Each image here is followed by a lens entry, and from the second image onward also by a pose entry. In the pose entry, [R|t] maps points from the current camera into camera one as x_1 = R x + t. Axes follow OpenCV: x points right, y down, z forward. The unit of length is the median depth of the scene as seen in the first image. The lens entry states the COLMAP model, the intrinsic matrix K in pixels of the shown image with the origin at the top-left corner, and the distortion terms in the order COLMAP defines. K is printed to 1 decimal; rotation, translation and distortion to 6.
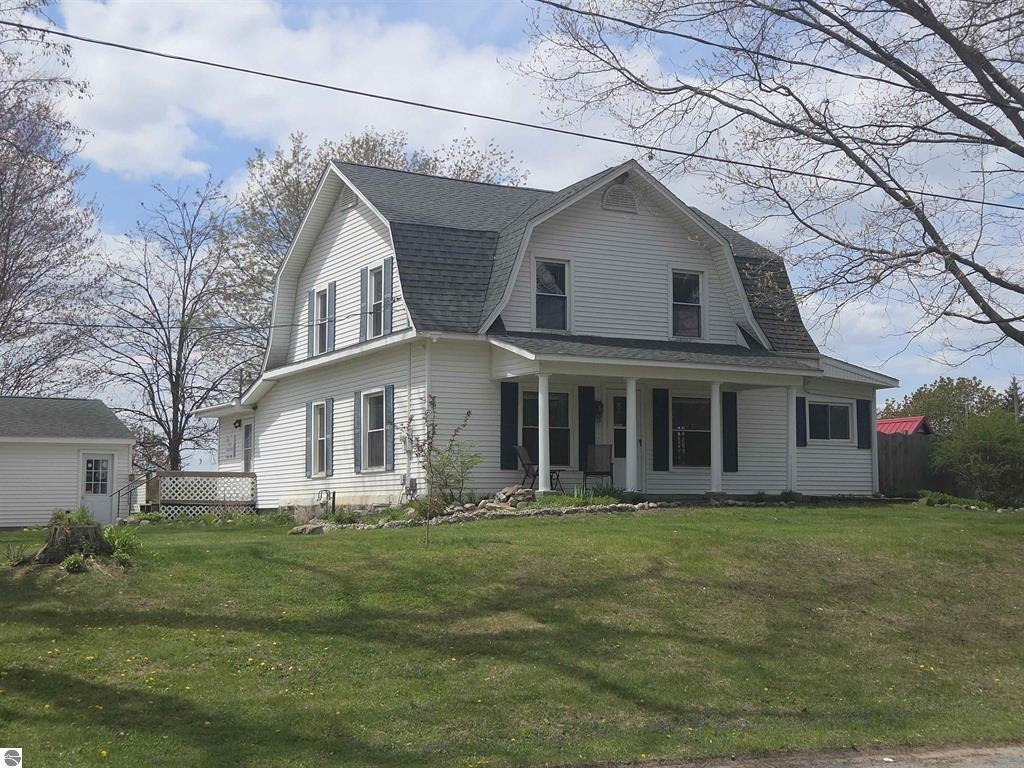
lens RADIAL K [[1367.7, 0, 510.6], [0, 1367.7, 385.1], [0, 0, 1]] dist [0.069730, 0.000000]
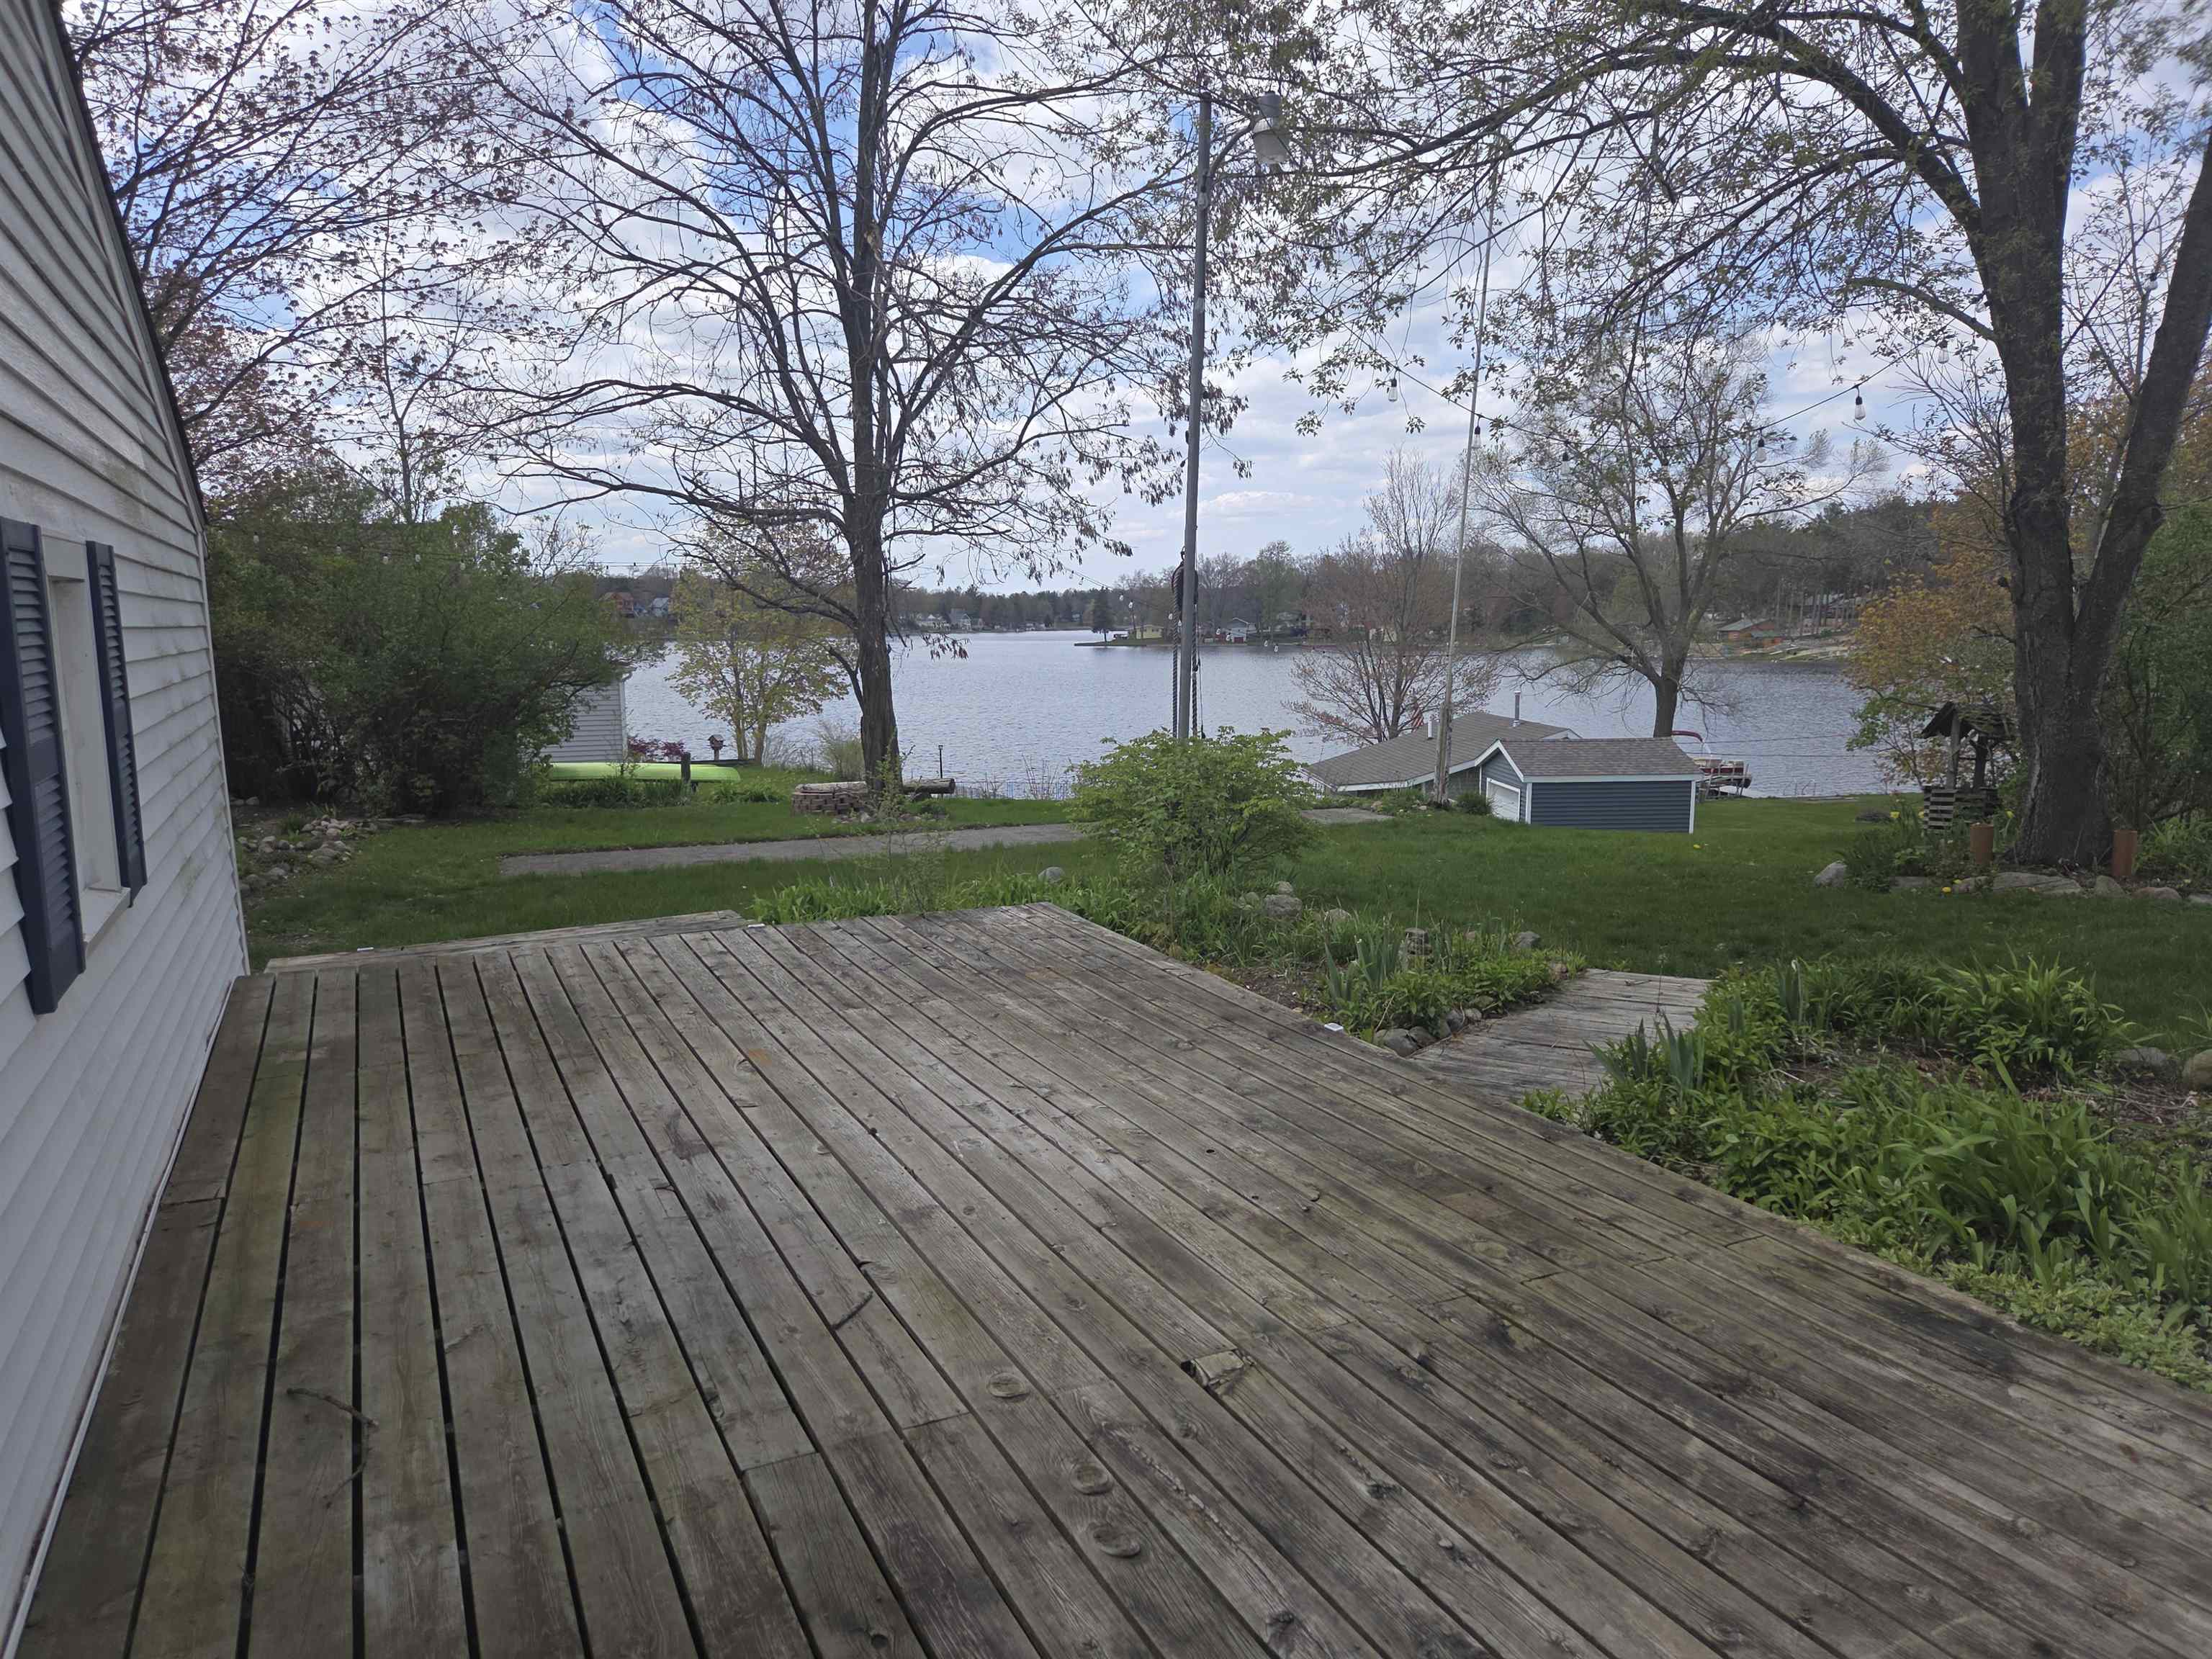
lens RADIAL K [[1490.7, 0, 1108.7], [0, 1490.7, 828.7], [0, 0, 1]] dist [0.024583, -0.002314]
pose [[0.997295, 0.009702, -0.072862, -0.171913], [0.007636, 0.972212, 0.233979, 0.034165], [0.073107, -0.233902, 0.969508, 0.693524]]
